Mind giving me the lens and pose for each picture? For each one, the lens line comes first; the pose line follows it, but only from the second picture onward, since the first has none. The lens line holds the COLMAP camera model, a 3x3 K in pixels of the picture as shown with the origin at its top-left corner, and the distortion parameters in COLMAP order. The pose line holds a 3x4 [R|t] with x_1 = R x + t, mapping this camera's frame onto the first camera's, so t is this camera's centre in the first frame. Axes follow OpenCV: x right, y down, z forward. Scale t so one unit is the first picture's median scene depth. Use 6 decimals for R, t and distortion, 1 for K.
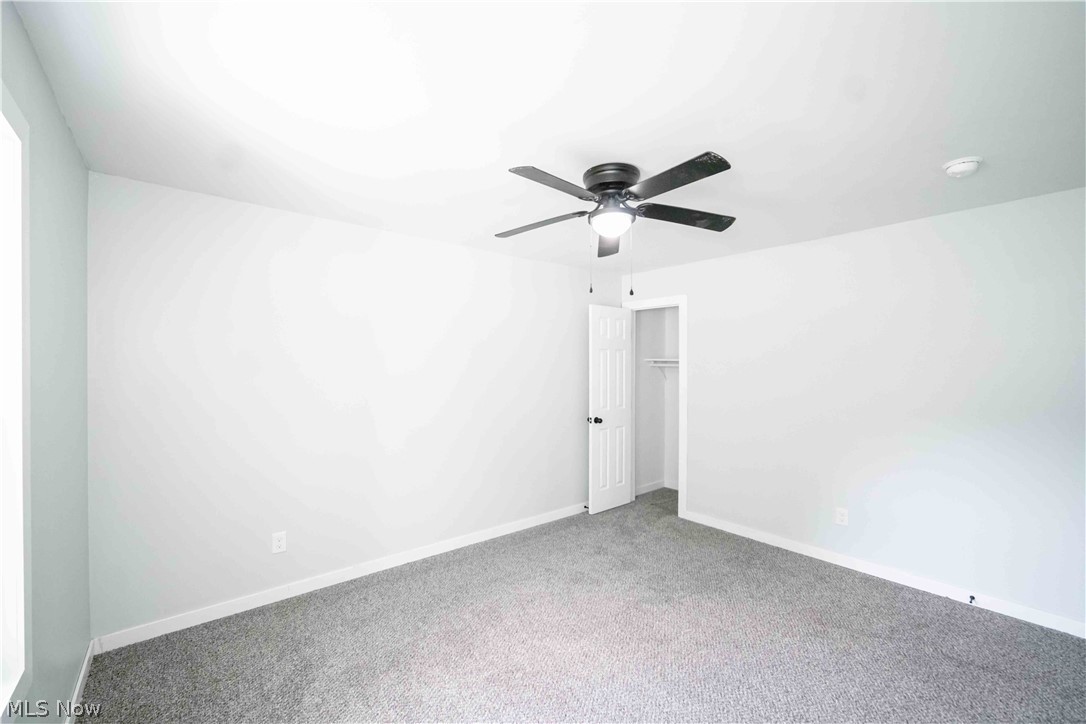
lens RADIAL K [[432.6, 0, 543.0], [0, 432.6, 362.0], [0, 0, 1]] dist [-0.000186, -0.000010]
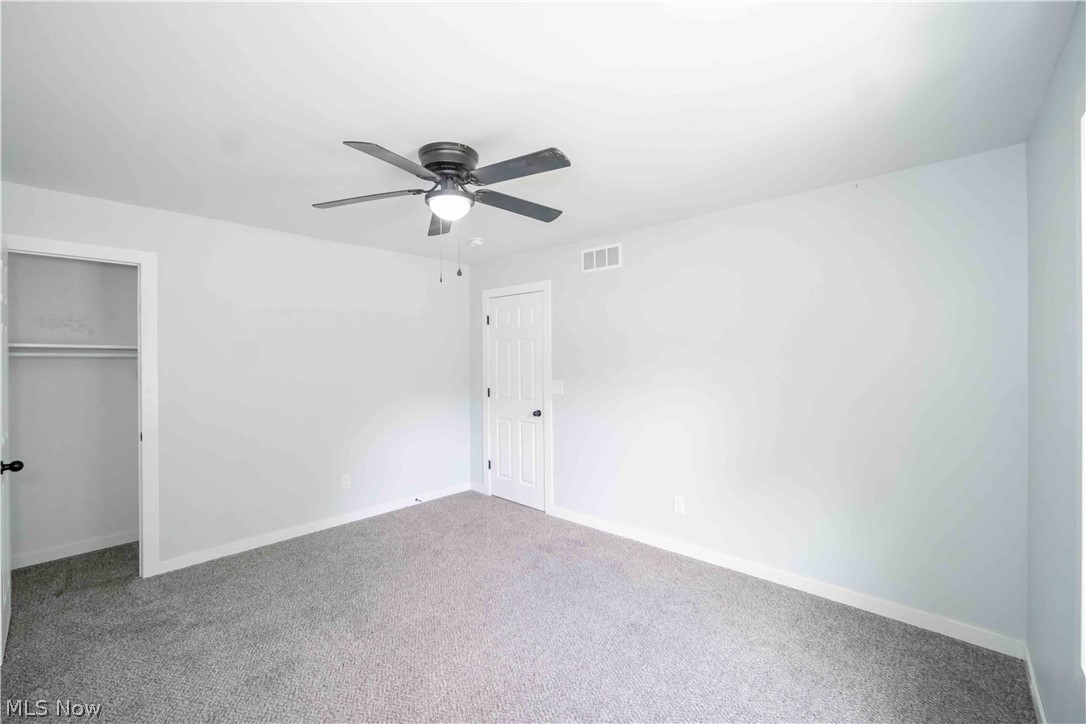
lens RADIAL K [[432.6, 0, 543.0], [0, 432.6, 362.0], [0, 0, 1]] dist [-0.000186, -0.000010]
pose [[-0.102632, -0.010216, 0.994667, -0.523487], [-0.007853, 0.999924, 0.009460, 0.021130], [-0.994688, -0.006840, -0.102705, 0.600202]]
